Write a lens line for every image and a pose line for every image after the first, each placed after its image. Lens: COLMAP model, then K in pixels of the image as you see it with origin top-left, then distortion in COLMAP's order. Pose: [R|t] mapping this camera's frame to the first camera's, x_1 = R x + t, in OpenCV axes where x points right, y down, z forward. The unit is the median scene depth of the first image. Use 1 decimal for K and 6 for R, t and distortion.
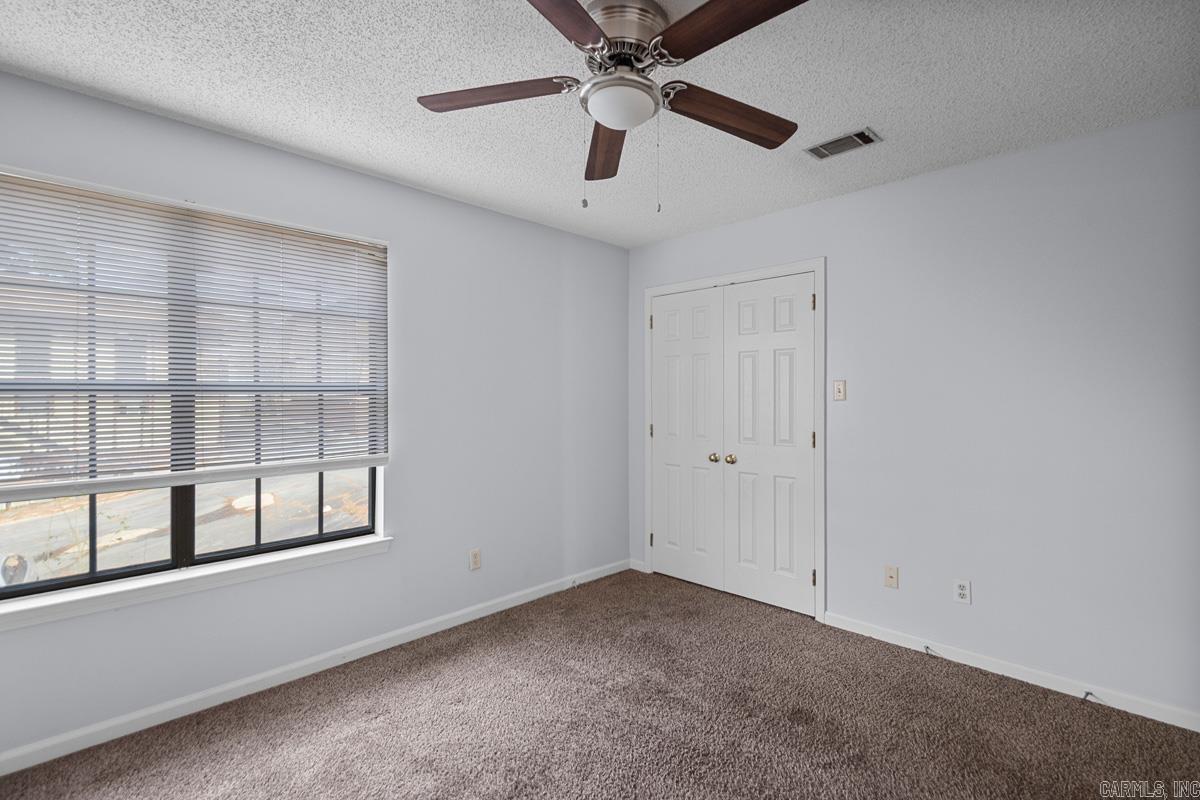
lens RADIAL K [[553.2, 0, 612.3], [0, 553.2, 398.3], [0, 0, 1]] dist [0.028222, -0.015050]
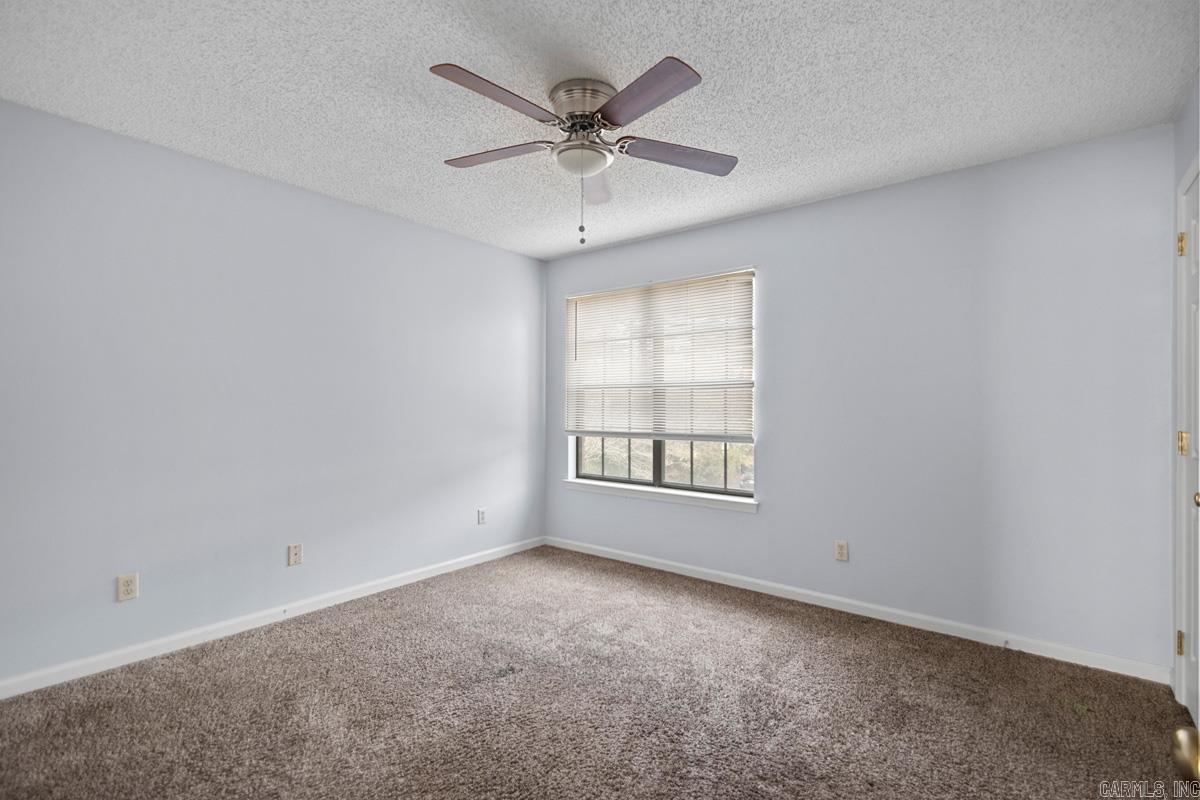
lens RADIAL K [[553.2, 0, 612.3], [0, 553.2, 398.3], [0, 0, 1]] dist [0.028222, -0.015050]
pose [[0.106583, -0.005025, -0.994291, 0.854911], [-0.003241, 0.999980, -0.005401, 0.028048], [0.994299, 0.003798, 0.106565, 0.588531]]
